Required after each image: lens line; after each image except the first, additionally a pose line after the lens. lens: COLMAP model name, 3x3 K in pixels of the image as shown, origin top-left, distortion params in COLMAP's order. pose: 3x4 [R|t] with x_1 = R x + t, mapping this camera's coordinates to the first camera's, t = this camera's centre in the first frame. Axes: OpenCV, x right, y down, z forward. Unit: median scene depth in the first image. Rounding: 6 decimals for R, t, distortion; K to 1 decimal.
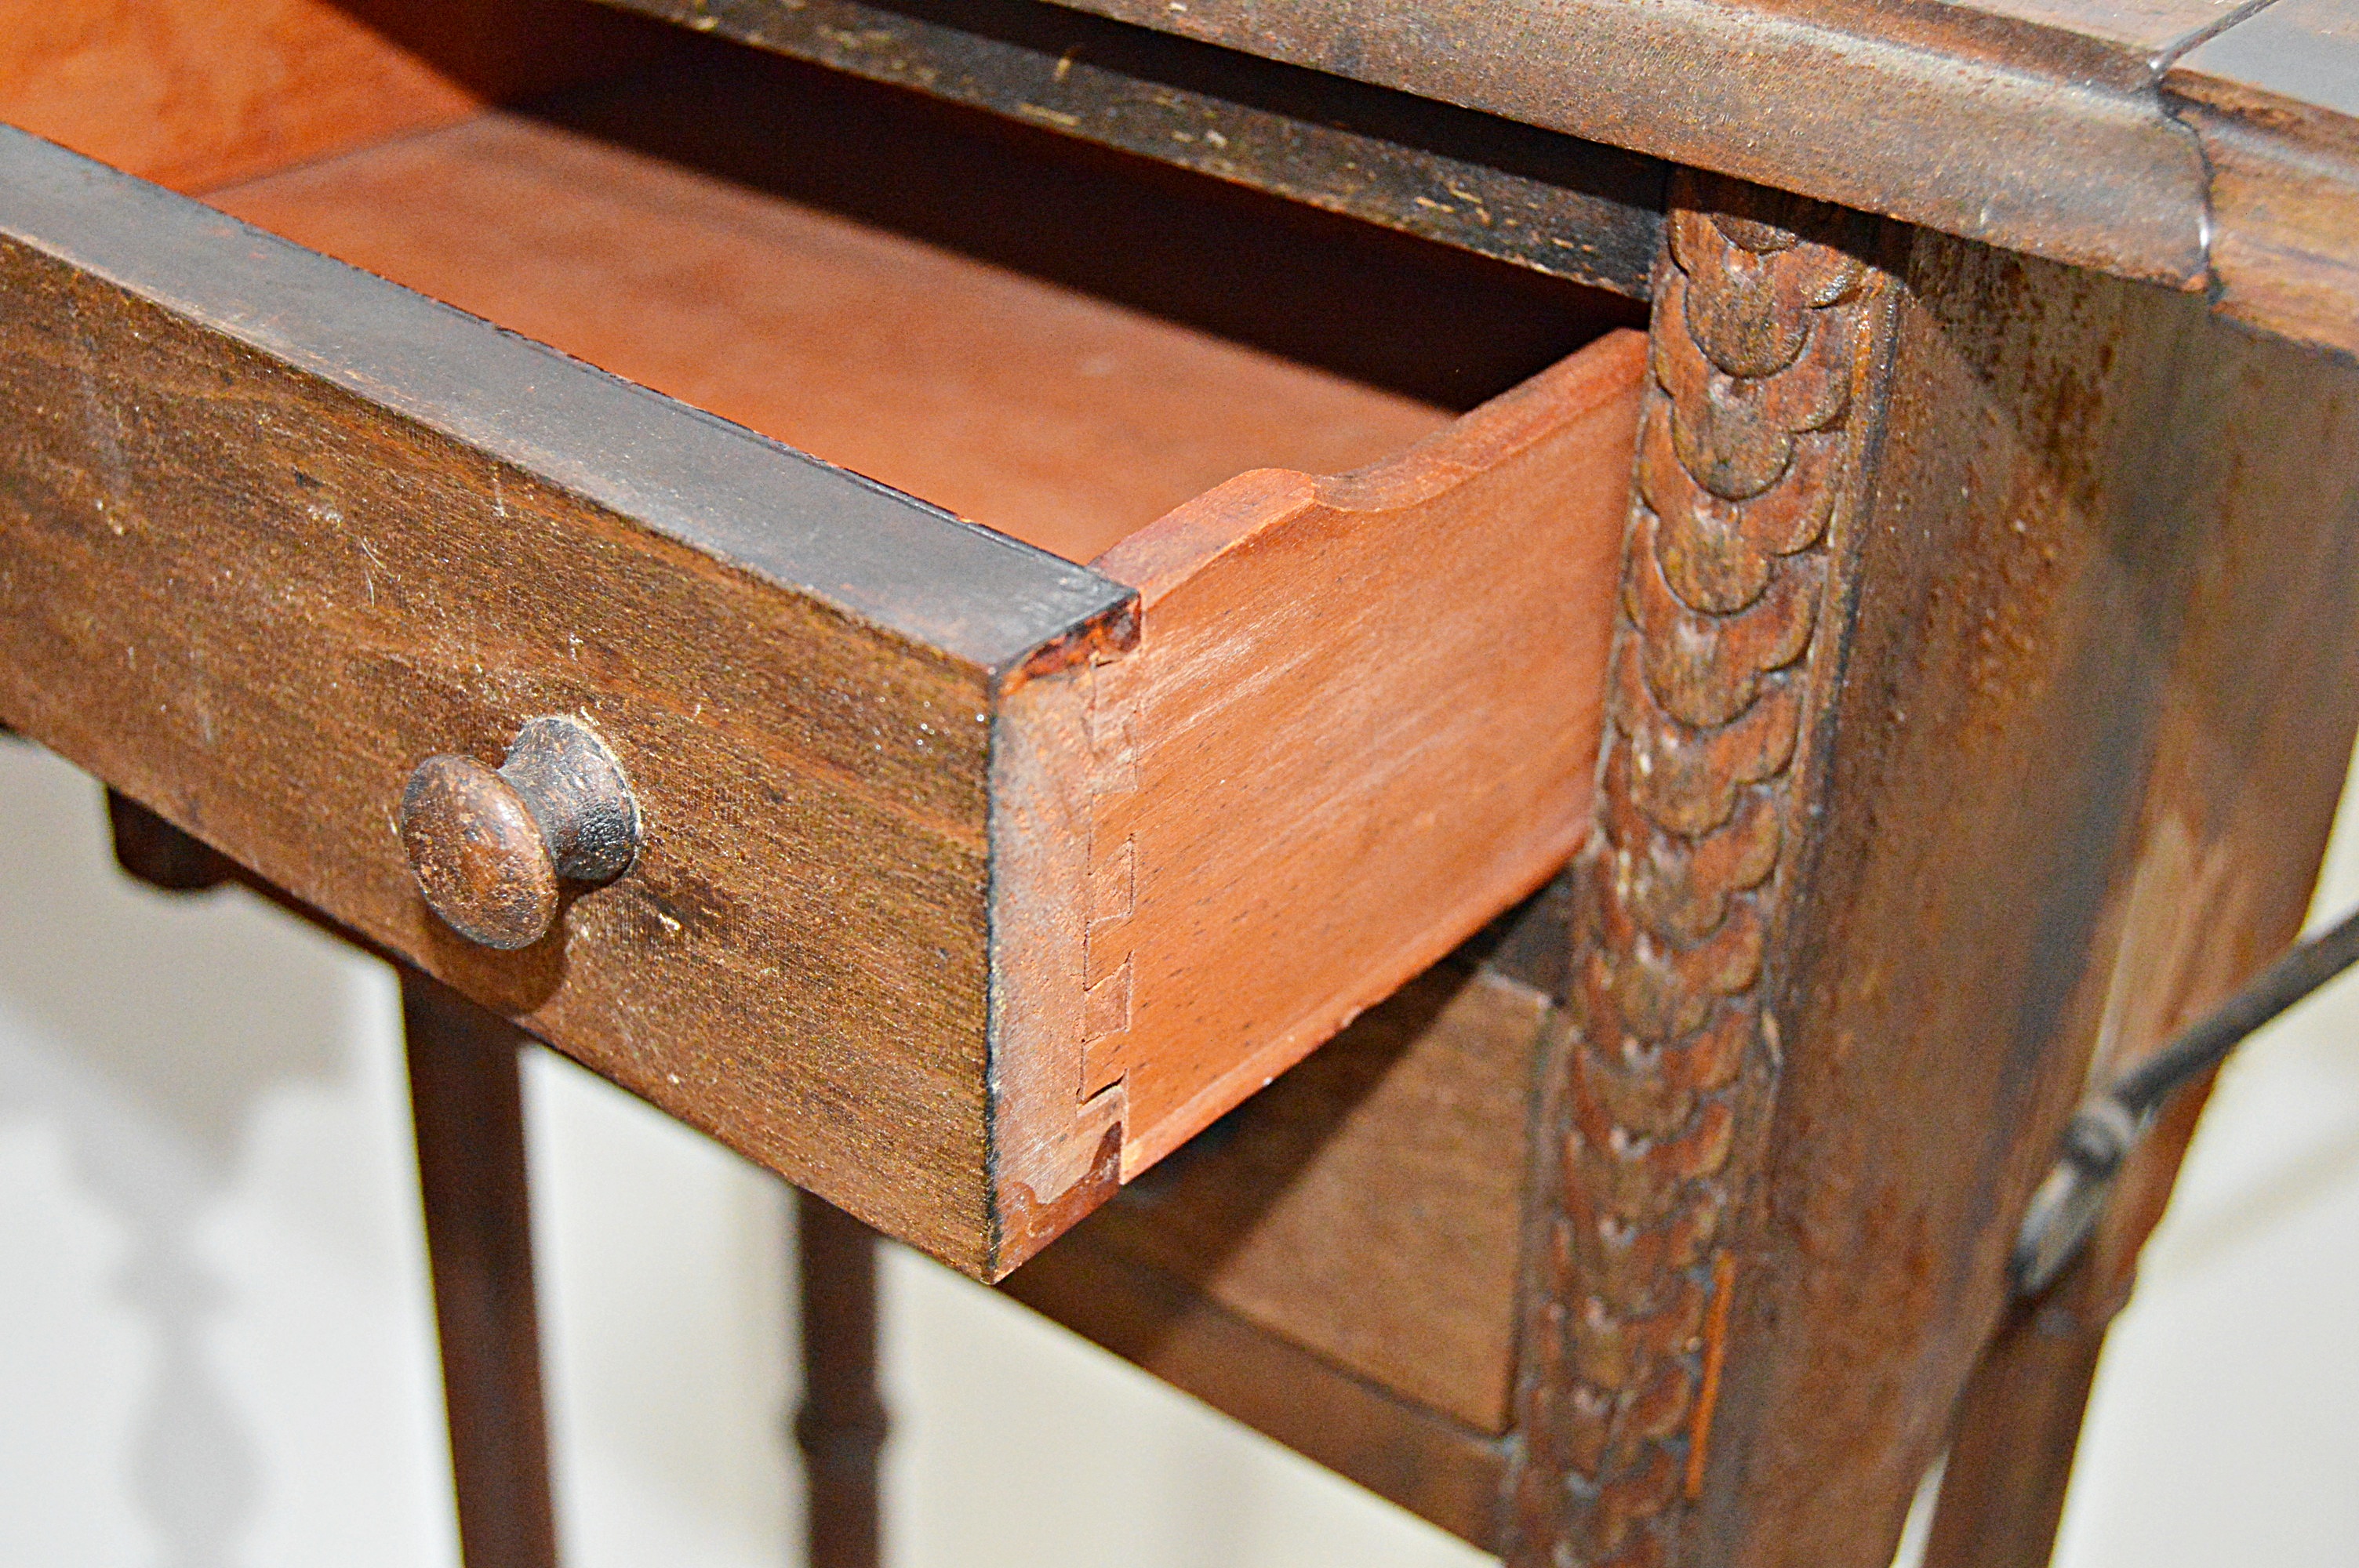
lens RADIAL K [[3180.1, 0, 1179.5], [0, 3180.1, 784.0], [0, 0, 1]] dist [-0.043510, -0.017268]
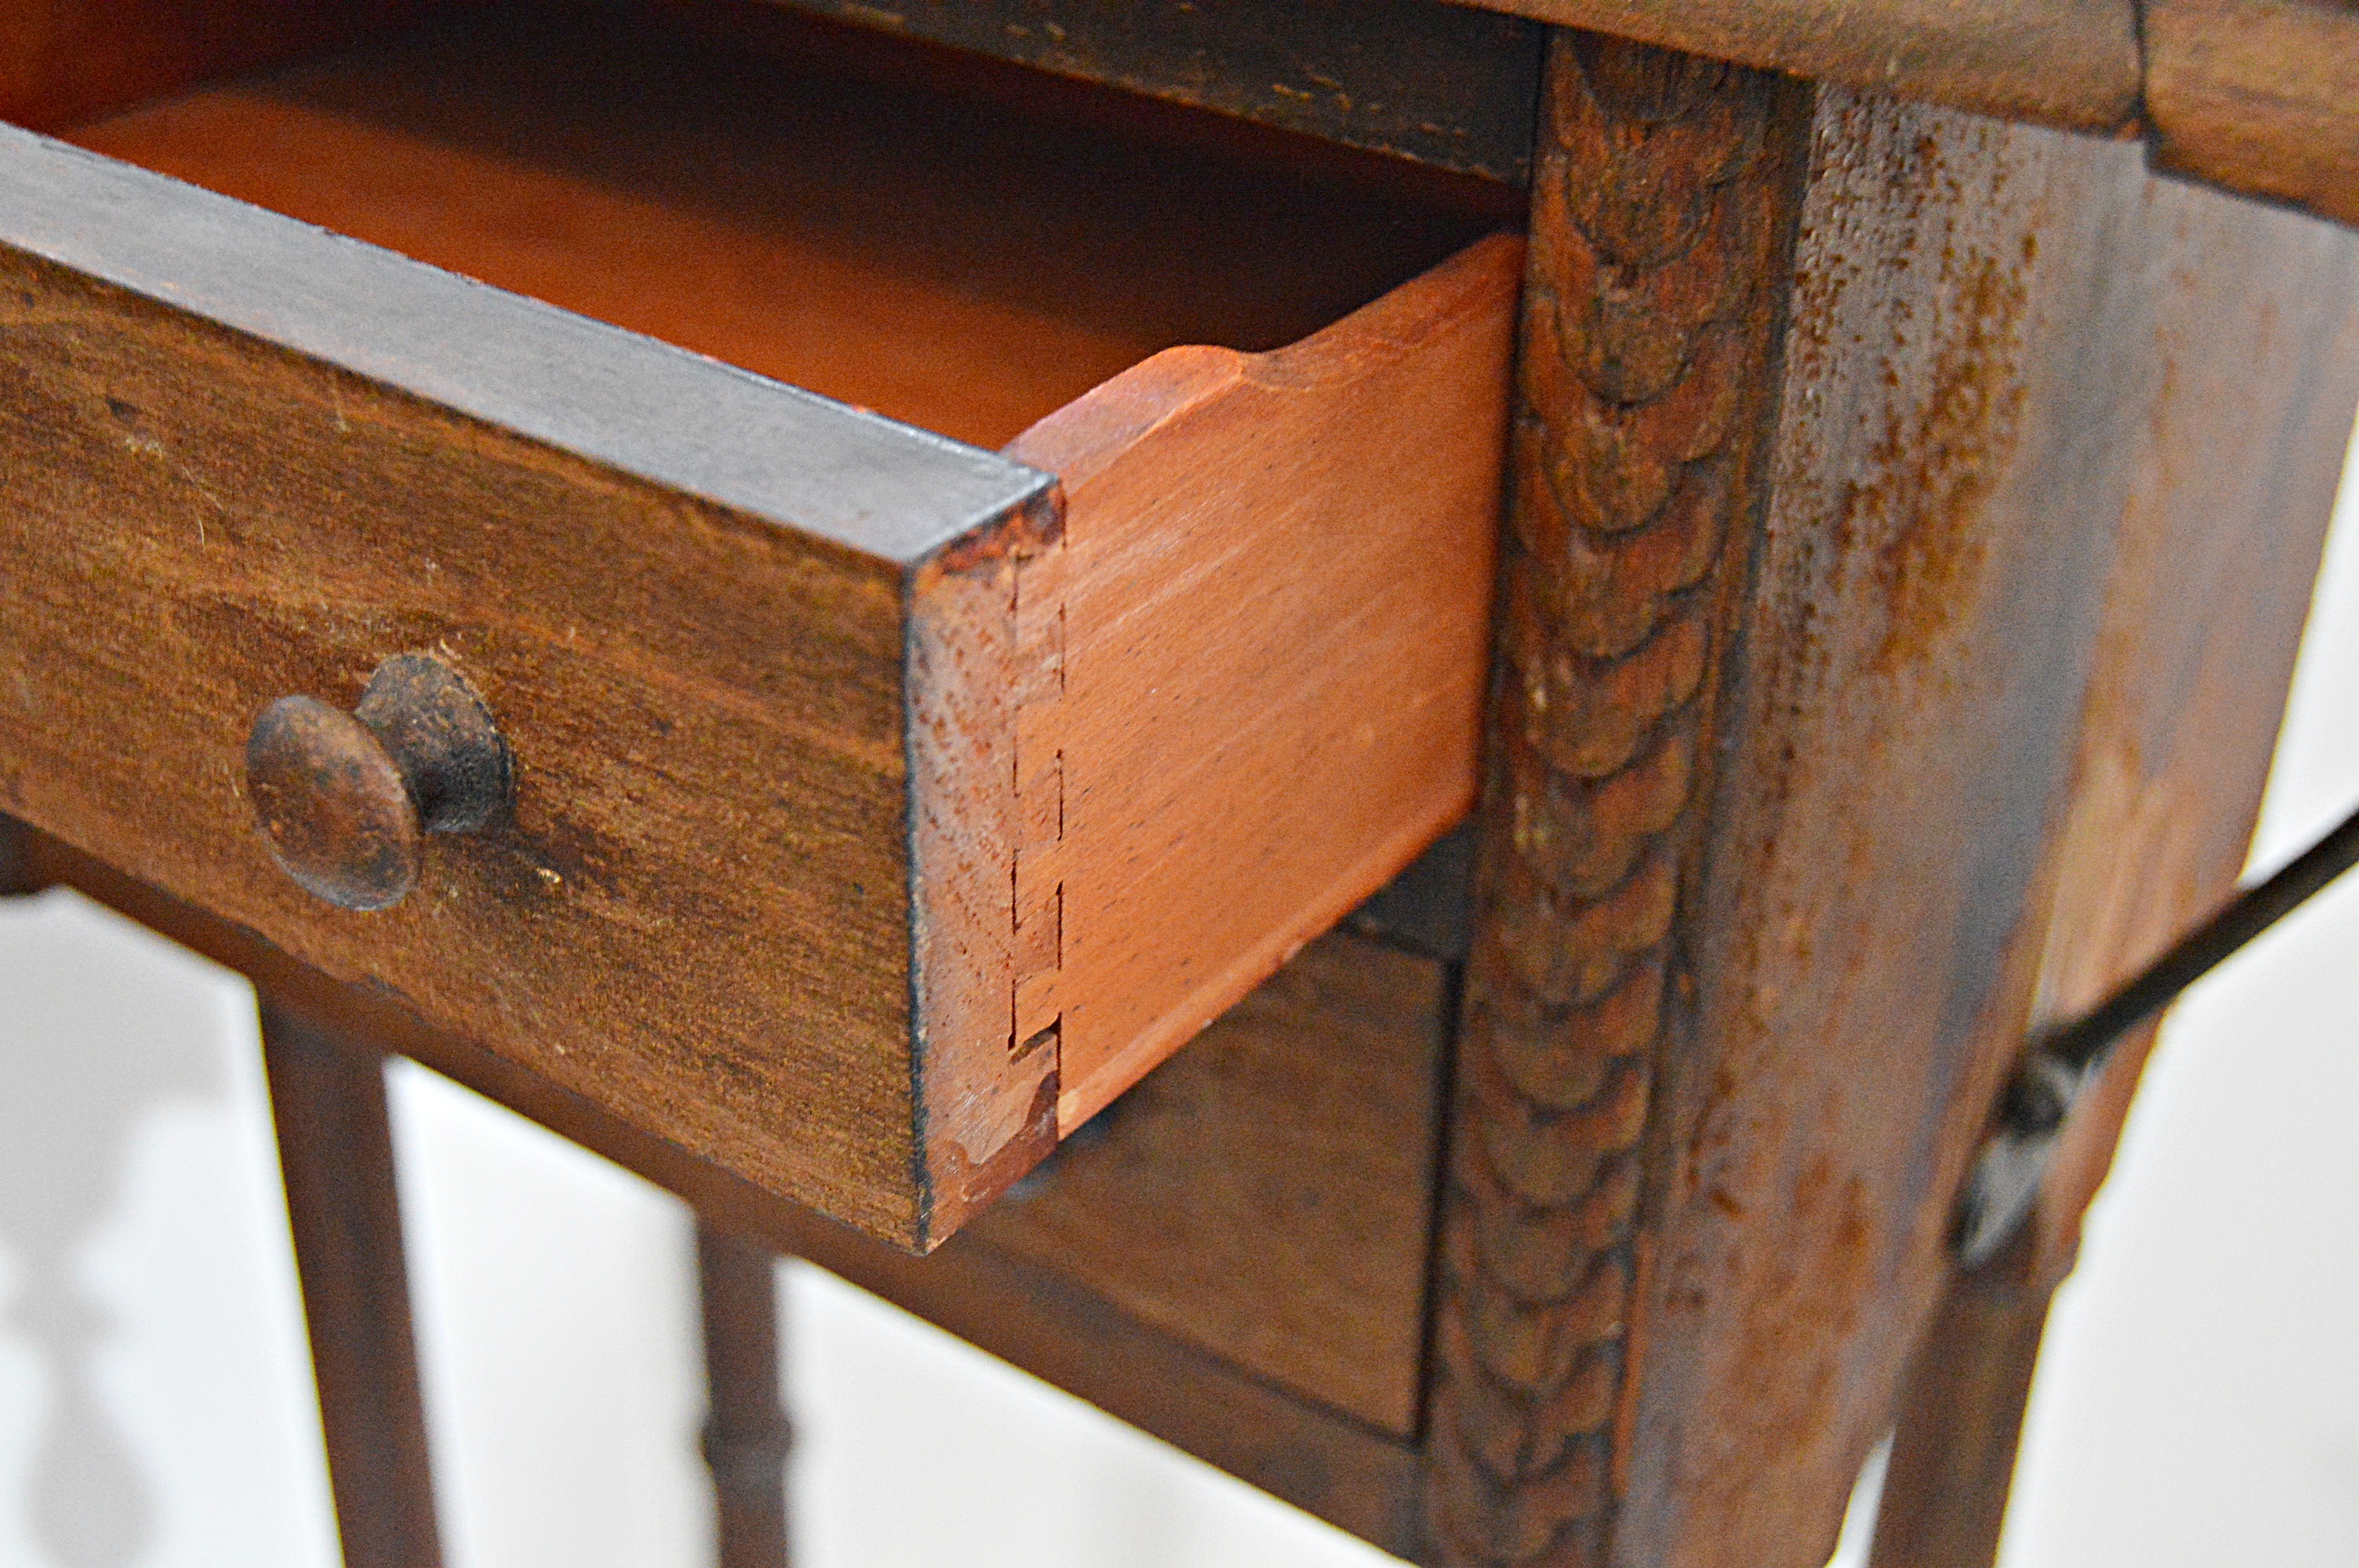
lens RADIAL K [[3180.1, 0, 1179.5], [0, 3180.1, 784.0], [0, 0, 1]] dist [-0.043510, -0.017268]
pose [[0.999331, -0.028811, 0.022525, 0.021492], [0.028750, 0.999582, 0.003020, 0.012466], [-0.022603, -0.002370, 0.999742, 0.088202]]
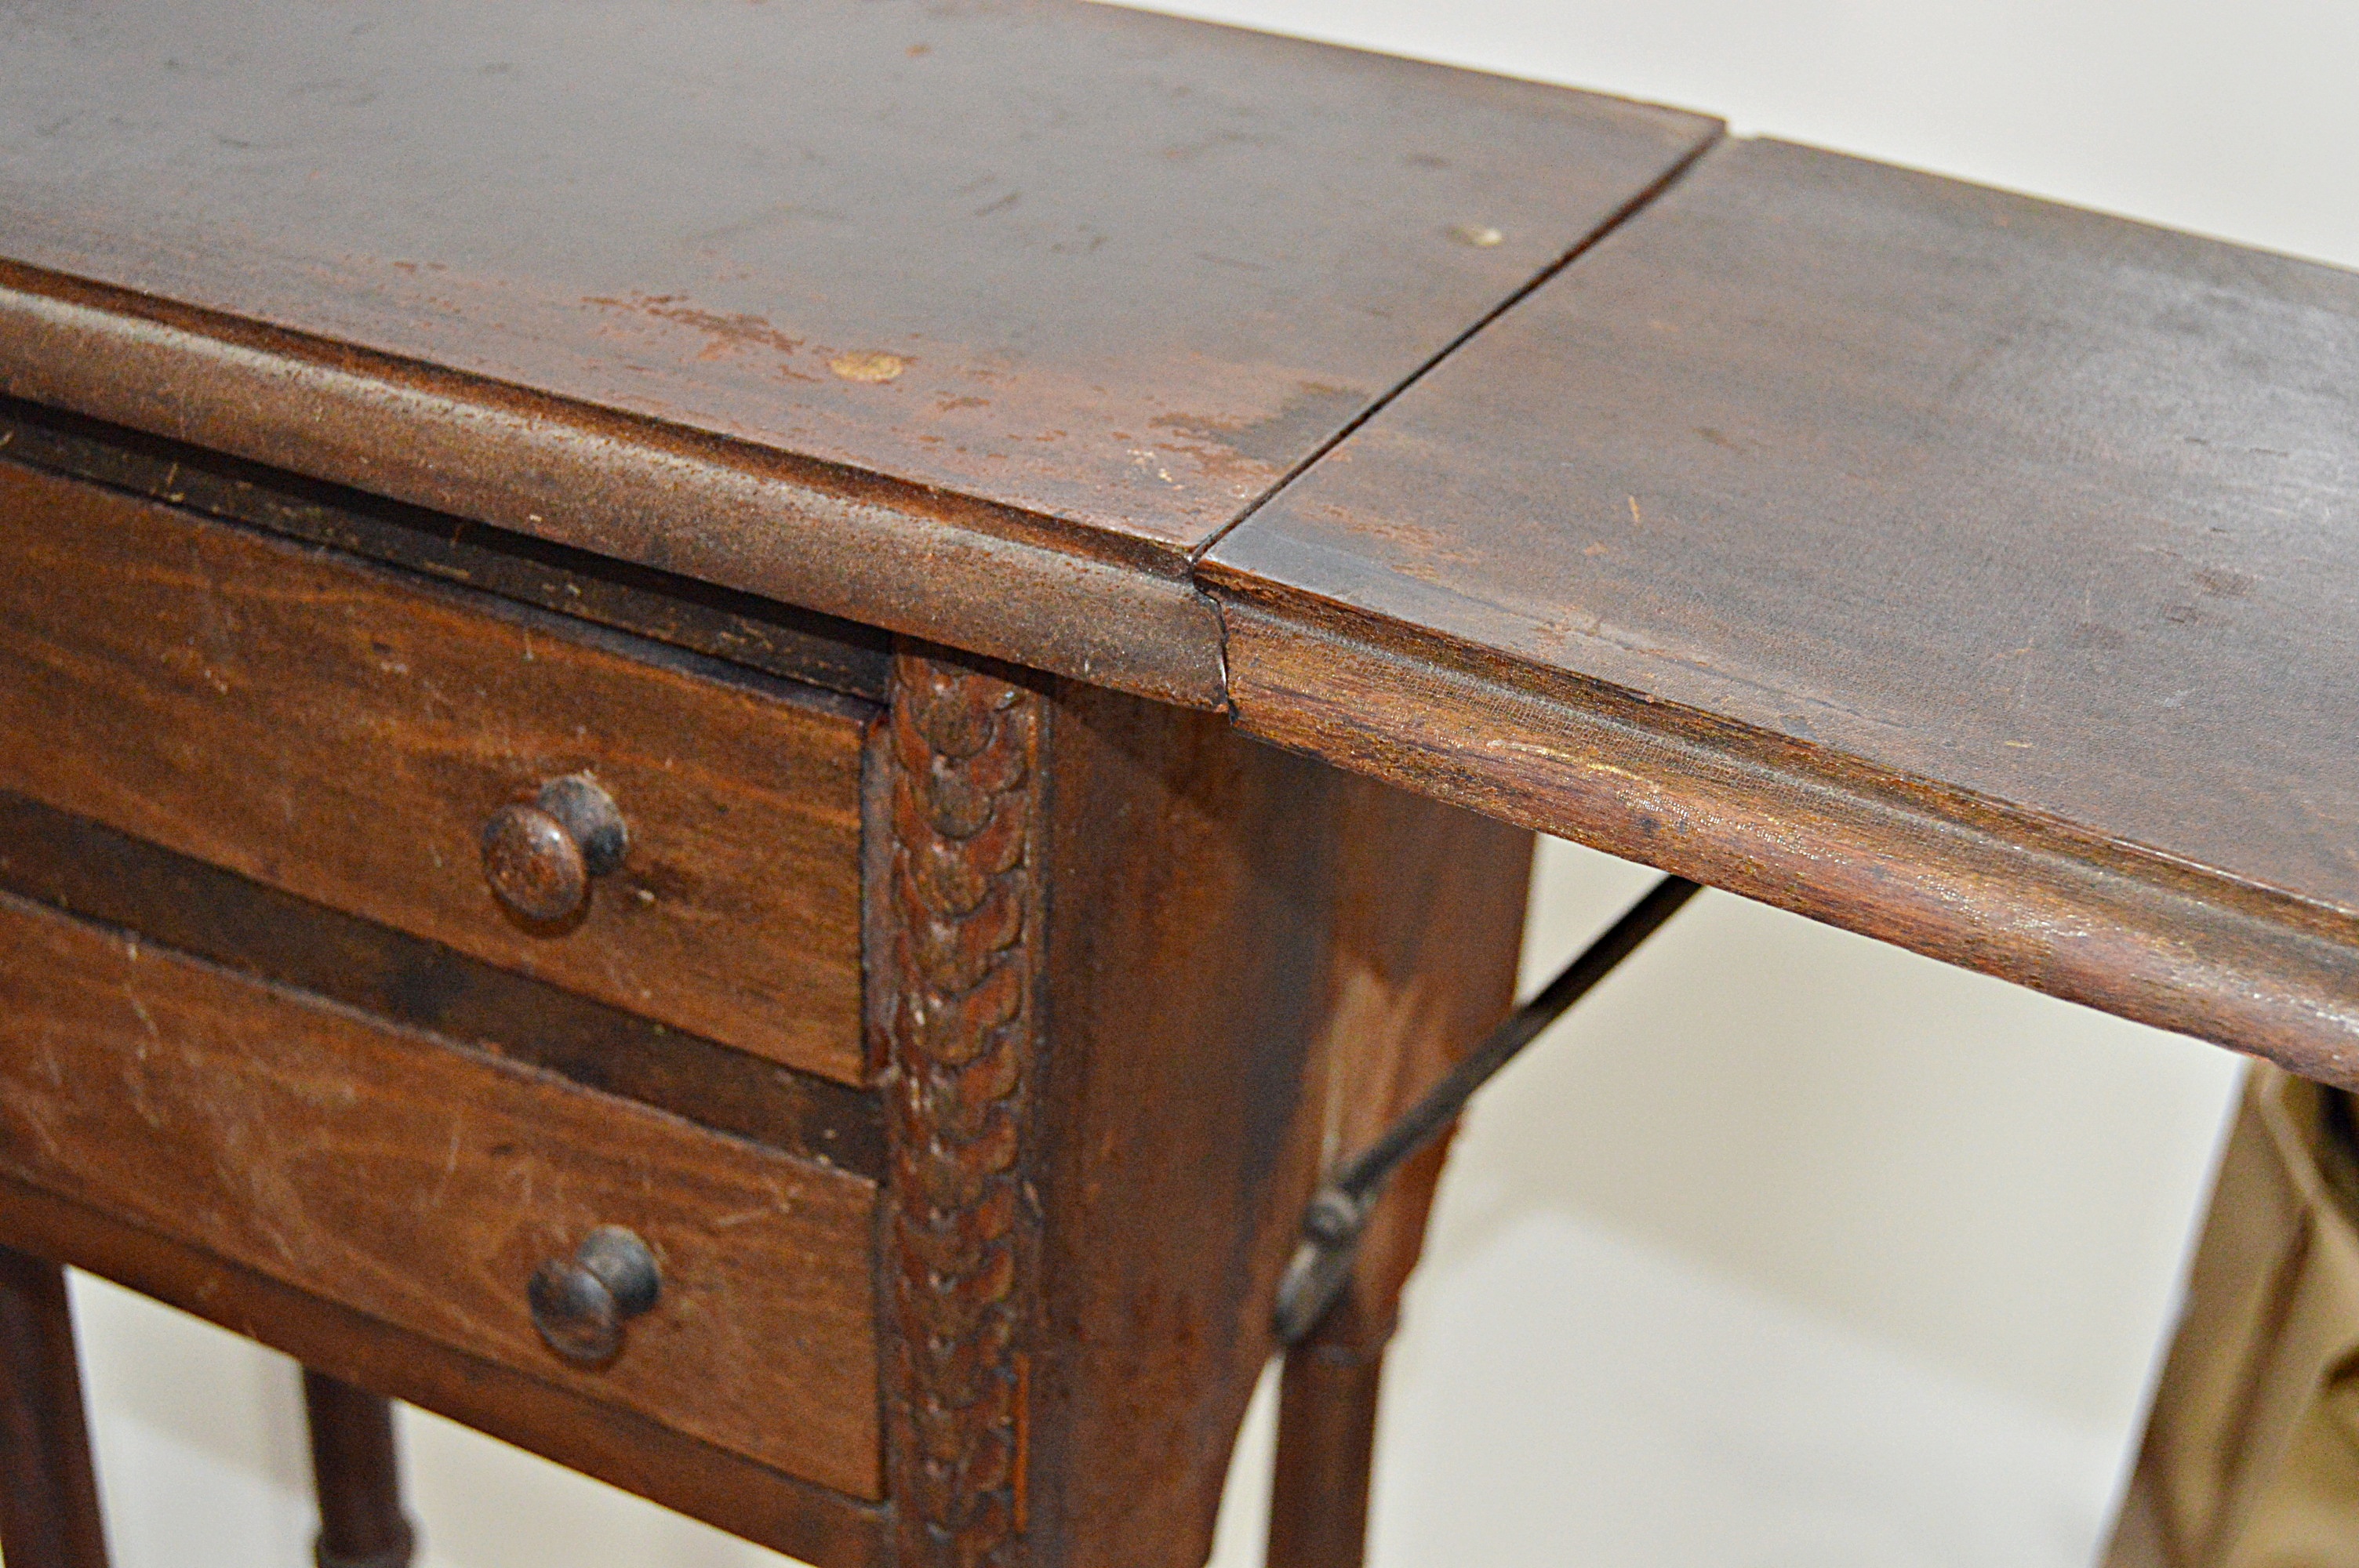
lens RADIAL K [[3180.1, 0, 1179.5], [0, 3180.1, 784.0], [0, 0, 1]] dist [-0.043510, -0.017268]
pose [[0.982578, -0.084362, 0.165599, 0.035490], [0.086169, 0.996273, -0.003747, -0.094401], [-0.164666, 0.017951, 0.986186, -0.405548]]
